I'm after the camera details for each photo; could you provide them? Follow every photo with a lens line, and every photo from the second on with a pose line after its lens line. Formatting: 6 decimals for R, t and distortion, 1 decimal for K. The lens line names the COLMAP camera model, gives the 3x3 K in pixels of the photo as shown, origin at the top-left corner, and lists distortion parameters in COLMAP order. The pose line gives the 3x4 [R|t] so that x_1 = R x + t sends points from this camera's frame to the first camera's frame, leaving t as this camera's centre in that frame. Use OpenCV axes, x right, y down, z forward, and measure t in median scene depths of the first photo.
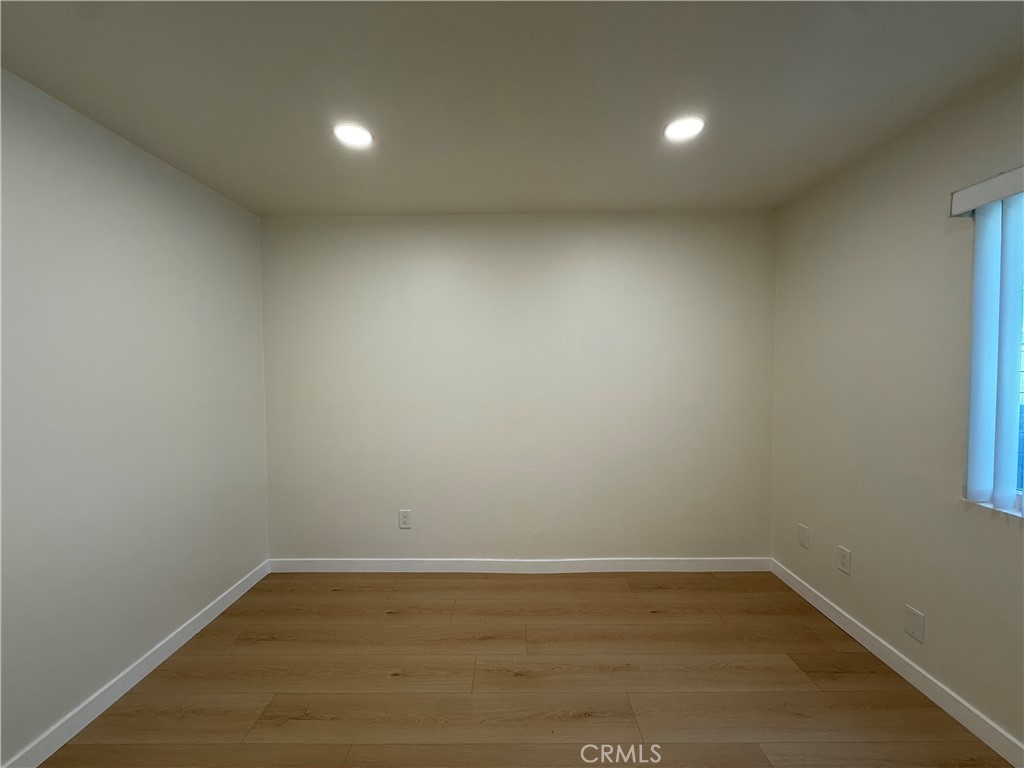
lens RADIAL K [[407.9, 0, 510.8], [0, 407.9, 384.1], [0, 0, 1]] dist [-0.001445, 0.000118]
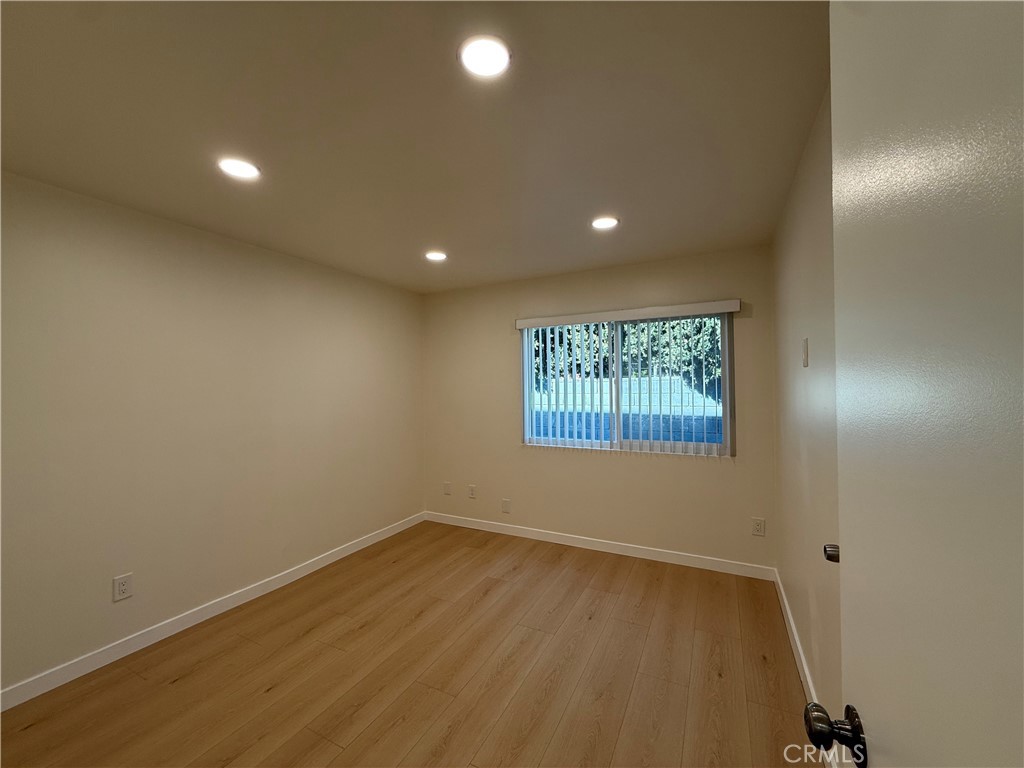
lens RADIAL K [[407.9, 0, 510.8], [0, 407.9, 384.1], [0, 0, 1]] dist [-0.001445, 0.000118]
pose [[0.454449, 0.007504, 0.890741, -0.816285], [0.042497, 0.998643, -0.030094, -0.006437], [-0.889758, 0.051530, 0.453514, -0.052901]]
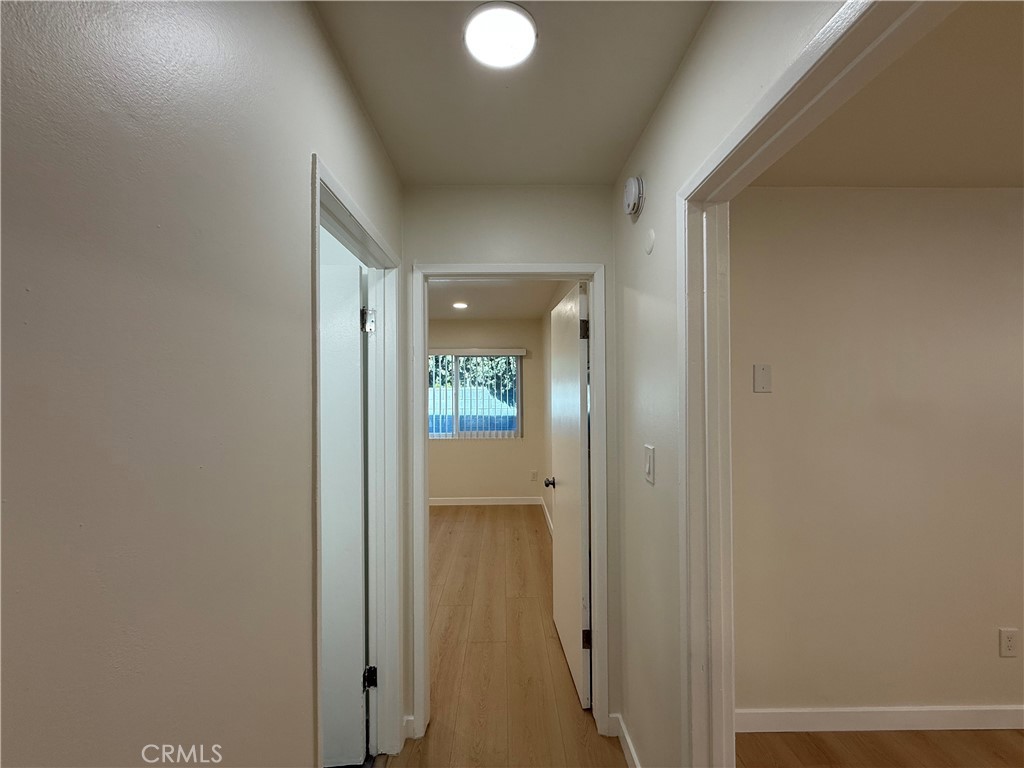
lens RADIAL K [[407.9, 0, 510.8], [0, 407.9, 384.1], [0, 0, 1]] dist [-0.001445, 0.000118]
pose [[-0.018964, 0.017128, 0.999673, -1.721568], [0.043116, 0.998937, -0.016298, -0.054930], [-0.998890, 0.042793, -0.019682, 0.020074]]
